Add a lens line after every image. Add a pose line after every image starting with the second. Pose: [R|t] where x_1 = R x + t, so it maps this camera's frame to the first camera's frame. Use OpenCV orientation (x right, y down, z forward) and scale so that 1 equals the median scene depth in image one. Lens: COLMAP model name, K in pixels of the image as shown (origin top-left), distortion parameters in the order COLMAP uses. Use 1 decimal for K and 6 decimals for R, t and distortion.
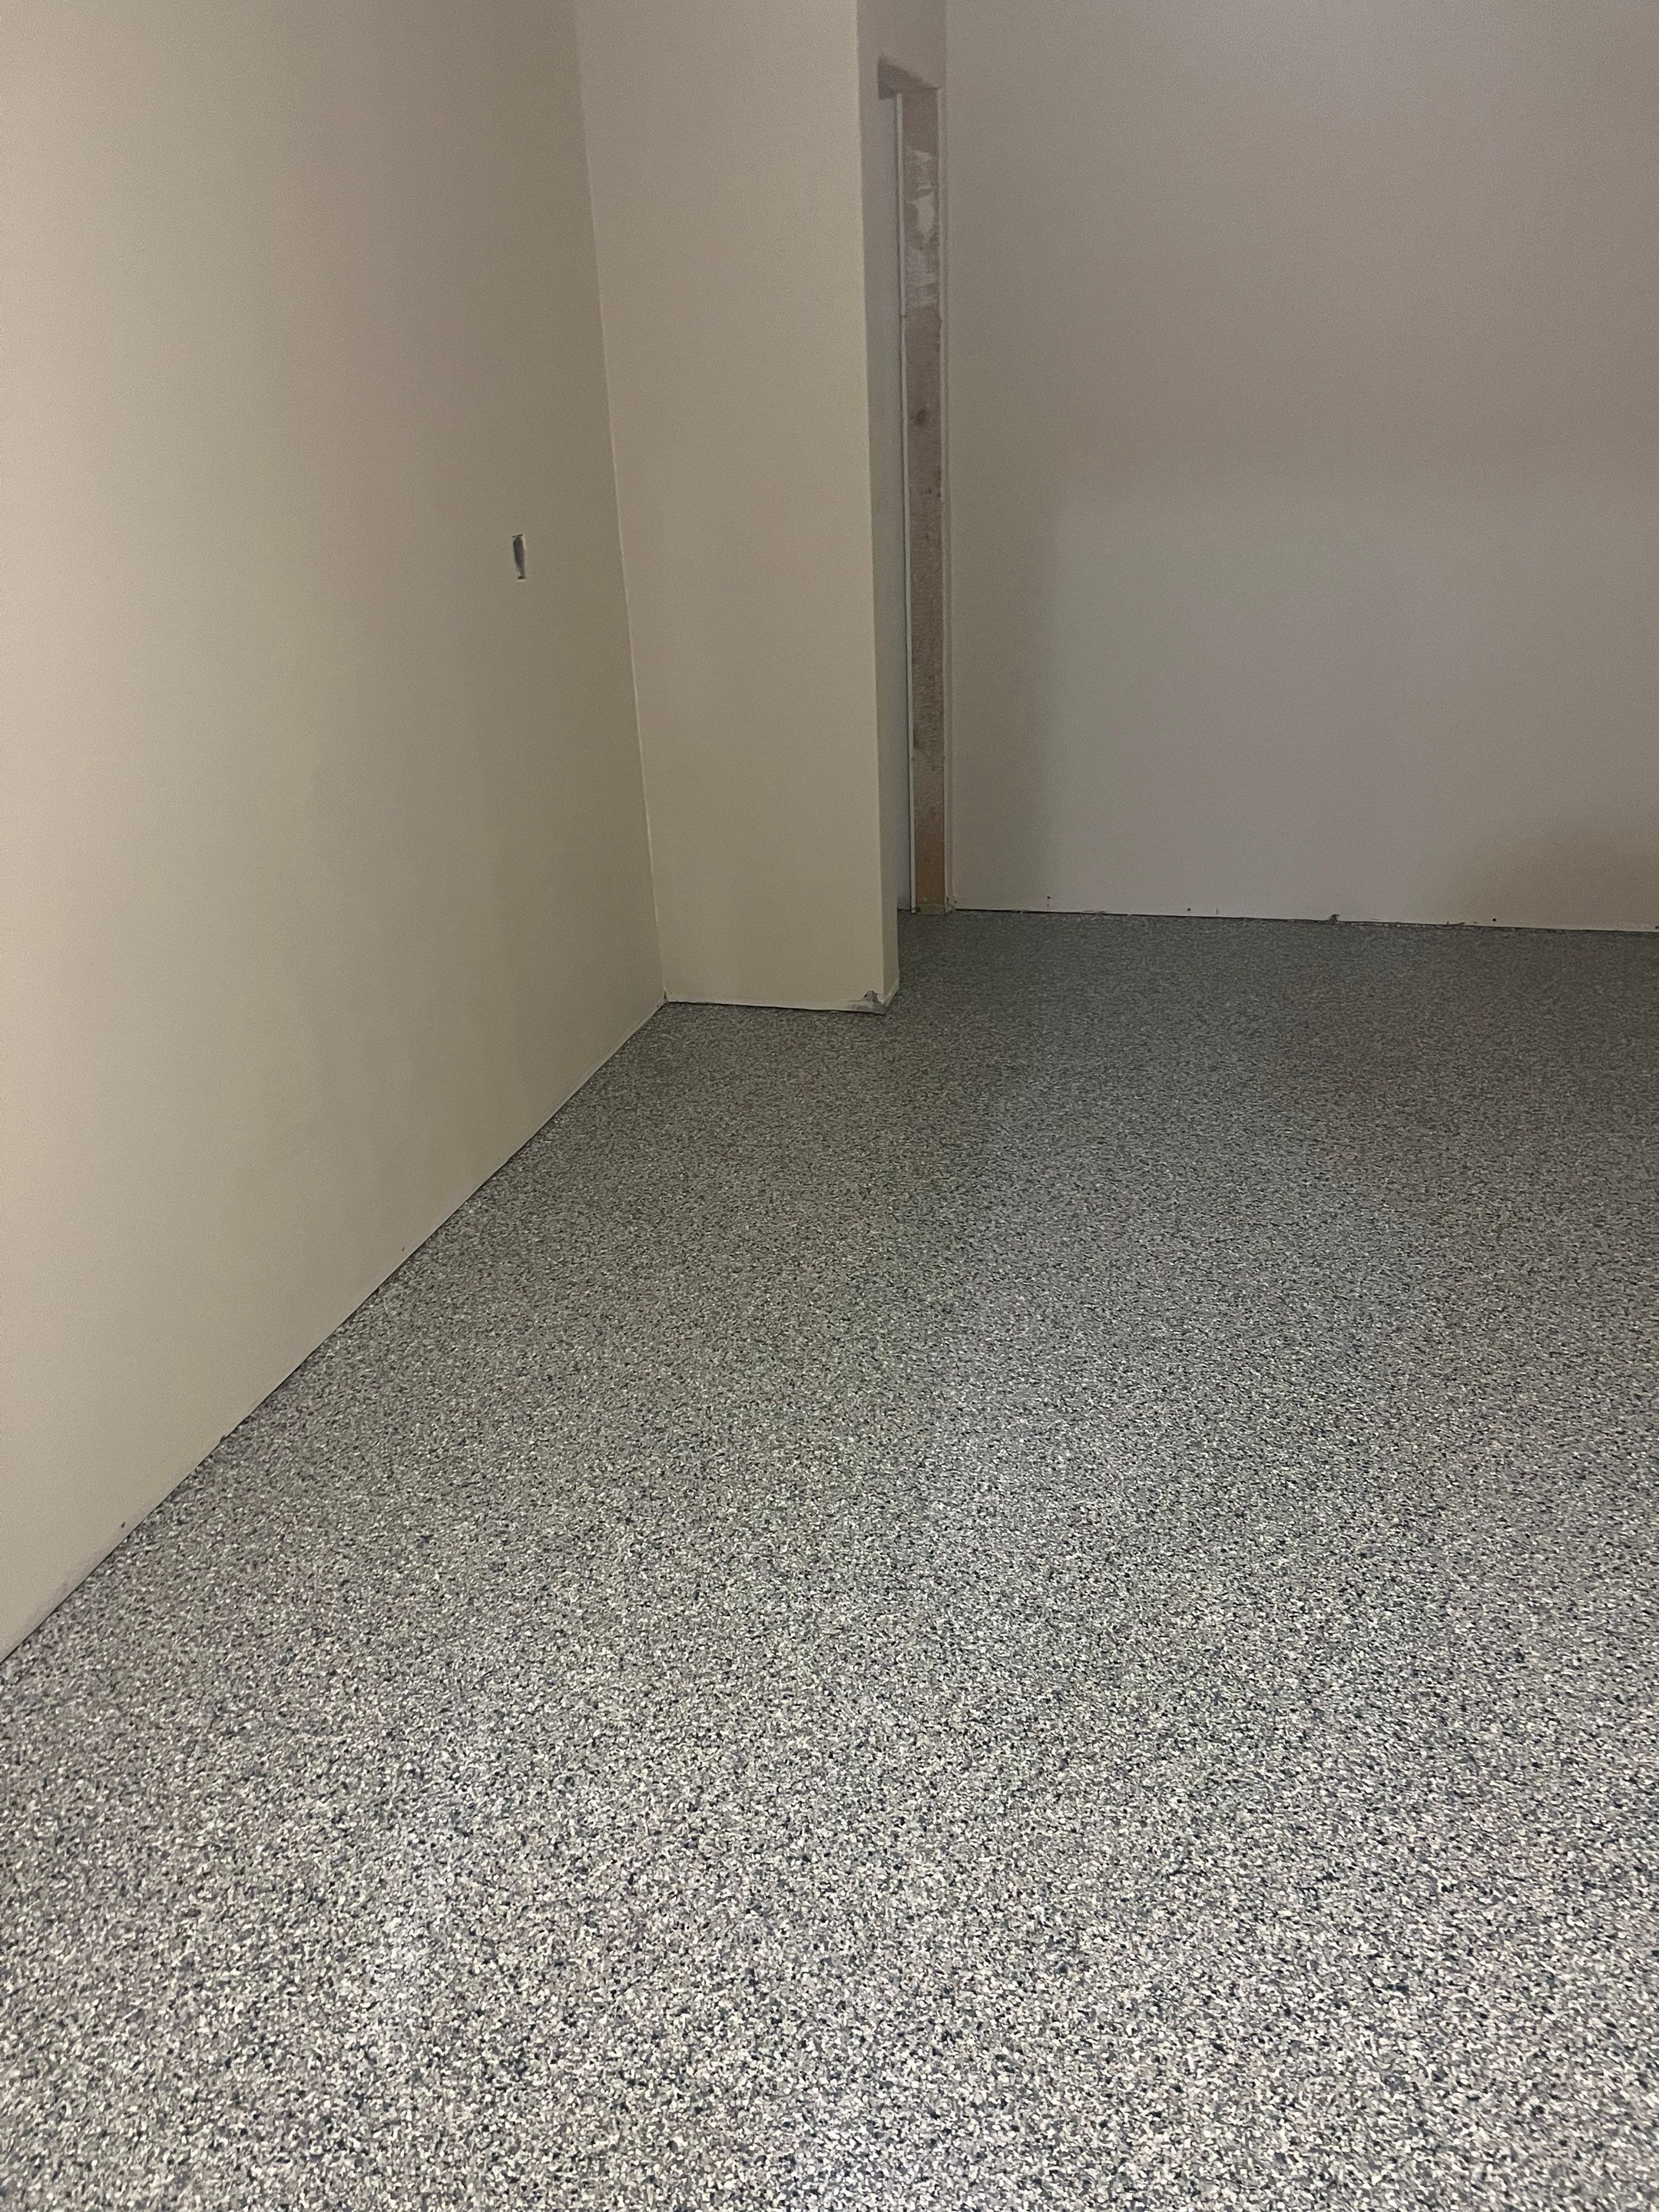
lens RADIAL K [[1656.7, 0, 806.4], [0, 1656.7, 1100.6], [0, 0, 1]] dist [0.045455, -0.052645]
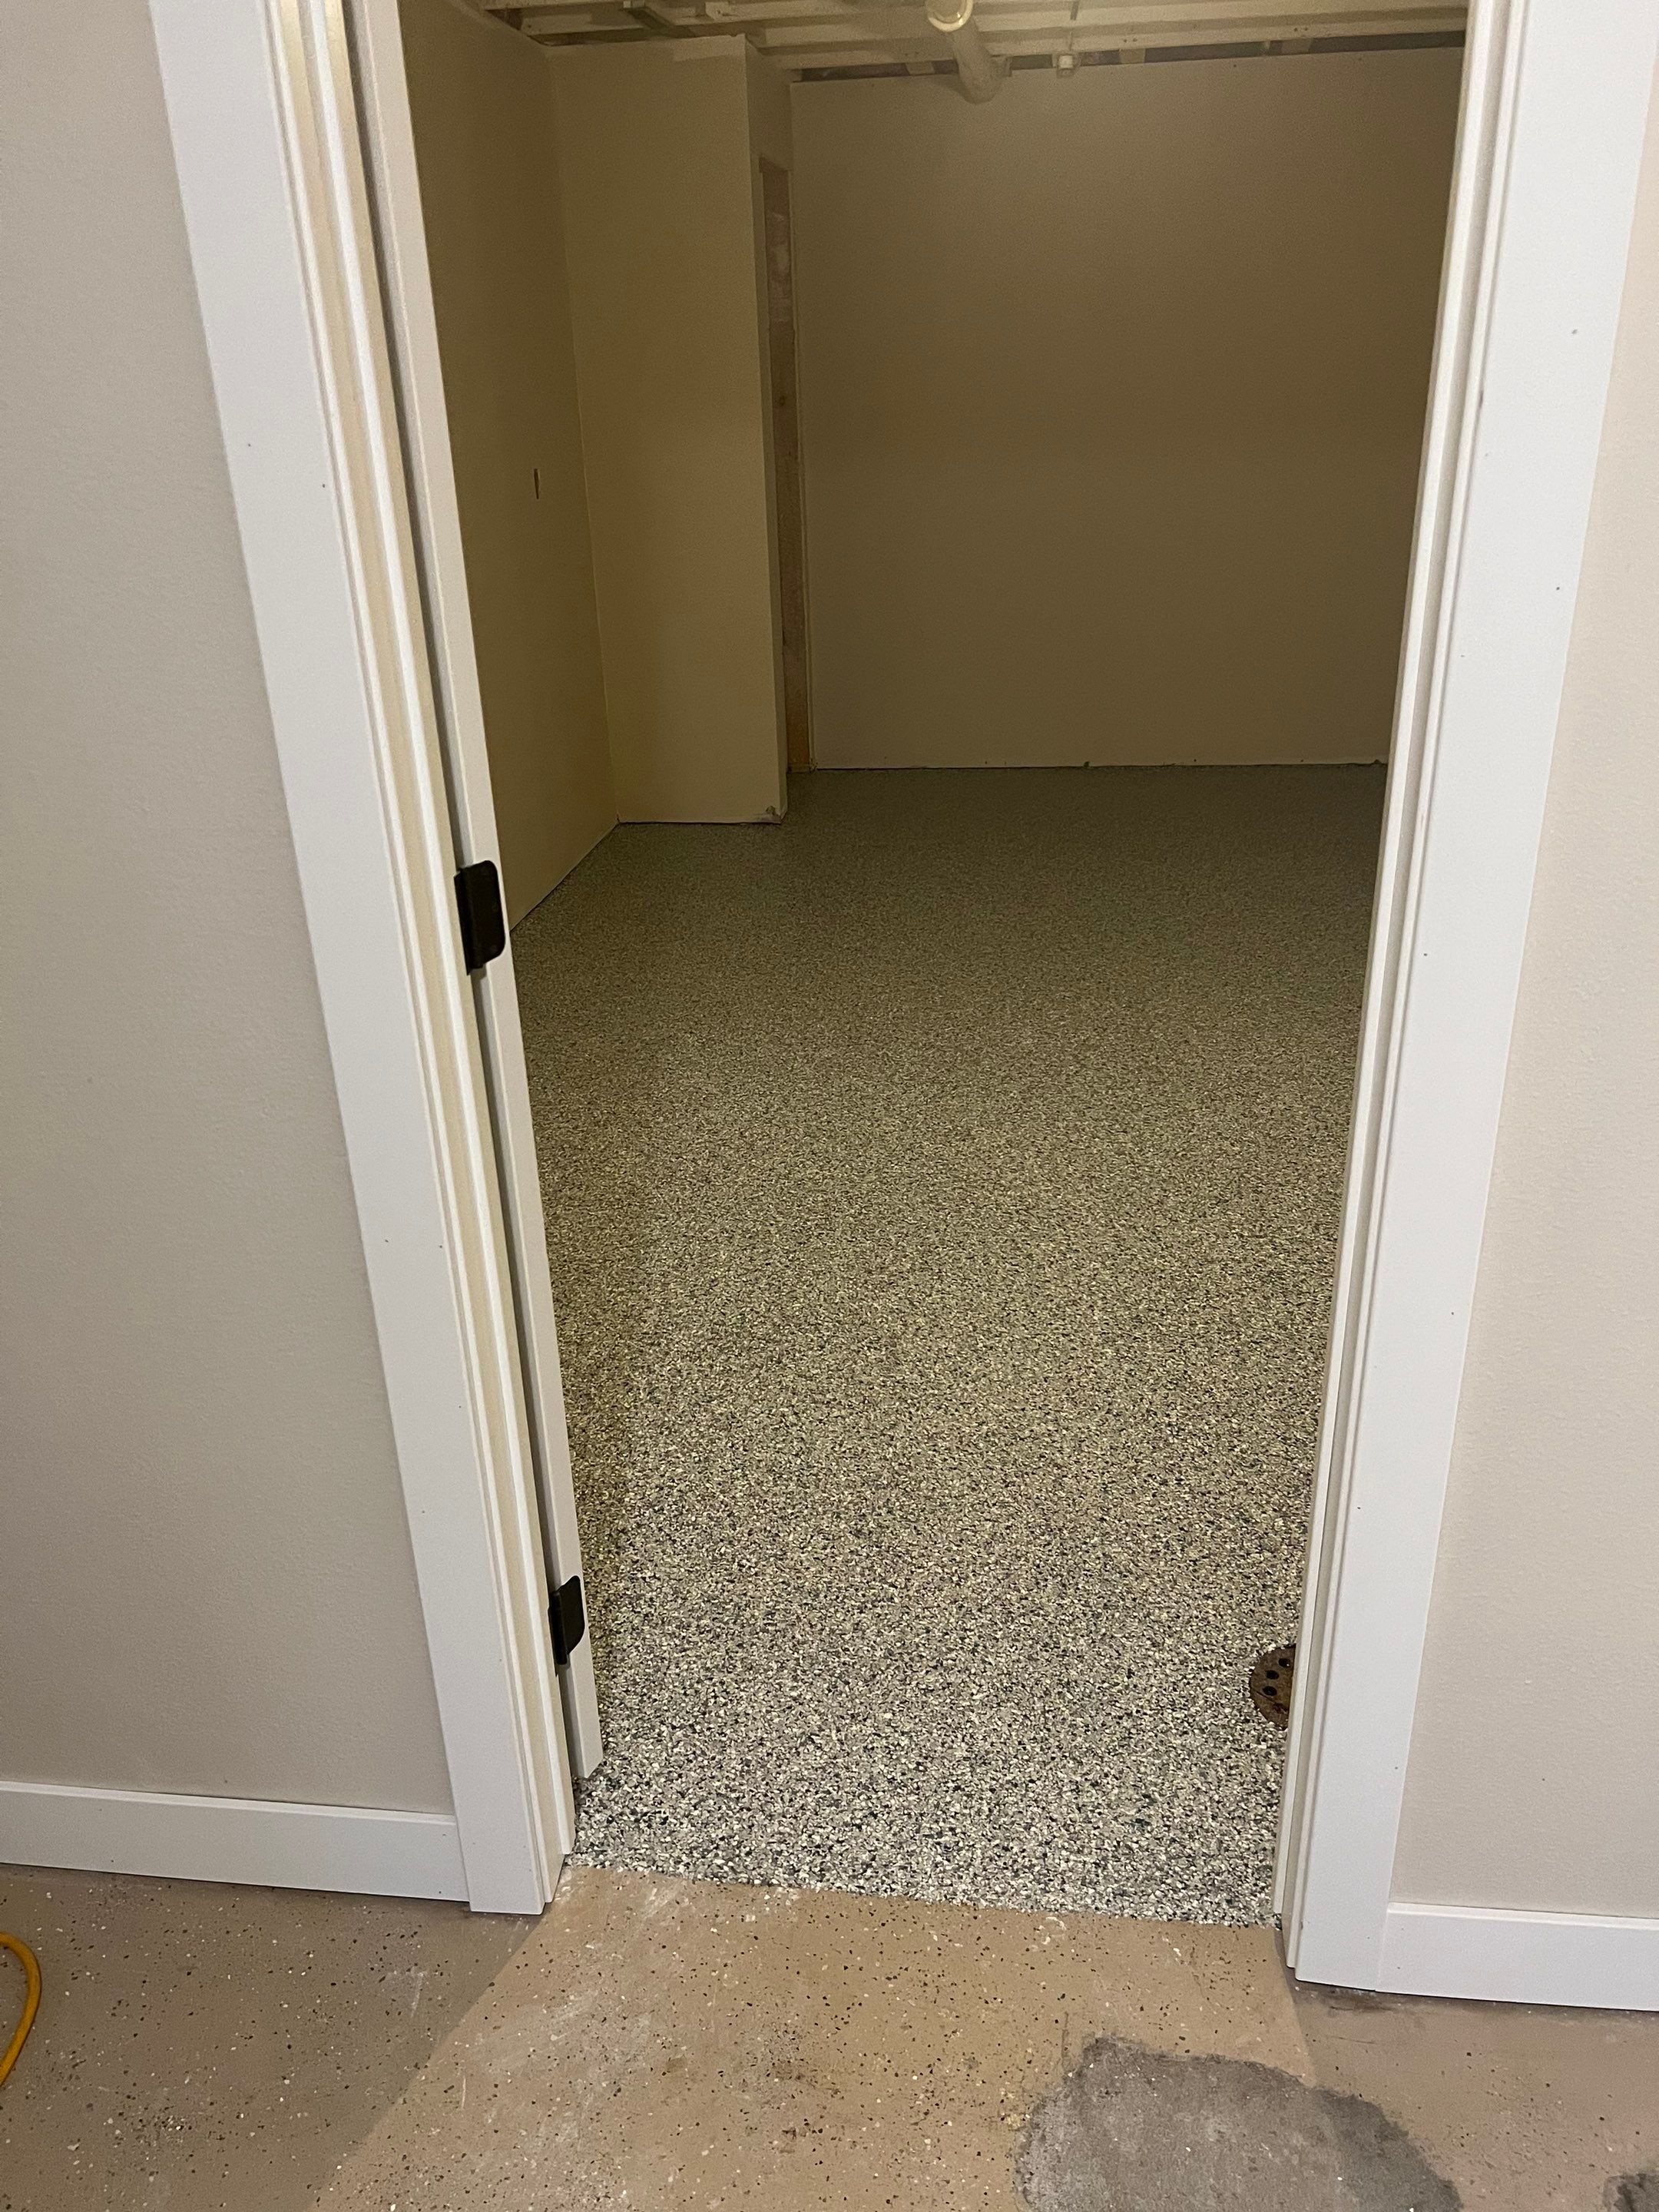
lens RADIAL K [[1660.5, 0, 822.0], [0, 1660.5, 1095.9], [0, 0, 1]] dist [0.057343, -0.000239]
pose [[0.990164, -0.052618, 0.129637, -0.202674], [0.054590, 0.998440, -0.011697, 0.351366], [-0.128819, 0.018659, 0.991493, -0.721462]]
